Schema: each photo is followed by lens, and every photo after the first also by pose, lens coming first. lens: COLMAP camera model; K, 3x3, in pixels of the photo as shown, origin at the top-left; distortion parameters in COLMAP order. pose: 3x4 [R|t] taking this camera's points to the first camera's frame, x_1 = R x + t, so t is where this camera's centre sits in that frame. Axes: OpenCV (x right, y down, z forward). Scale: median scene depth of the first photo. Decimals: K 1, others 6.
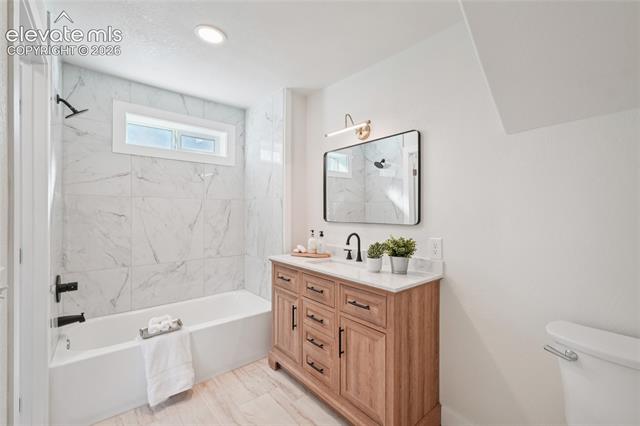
lens RADIAL K [[270.0, 0, 322.3], [0, 270.0, 210.5], [0, 0, 1]] dist [-0.009454, 0.001706]
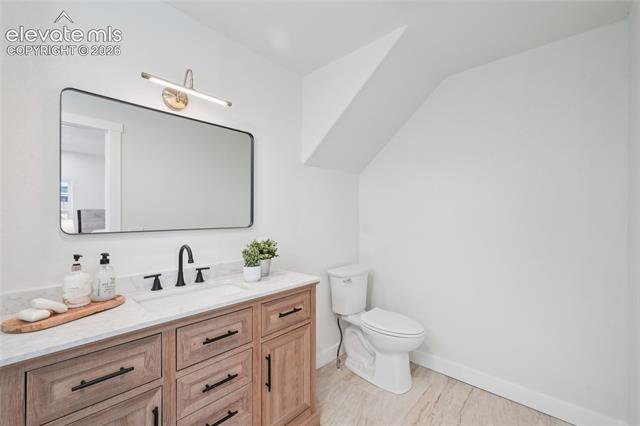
lens RADIAL K [[270.0, 0, 322.2], [0, 270.0, 215.4], [0, 0, 1]] dist [-0.009454, 0.001706]
pose [[-0.127670, -0.002668, 0.991813, -0.697718], [-0.003666, 0.999991, 0.002218, 0.005293], [-0.991810, -0.003353, -0.127679, 0.860417]]
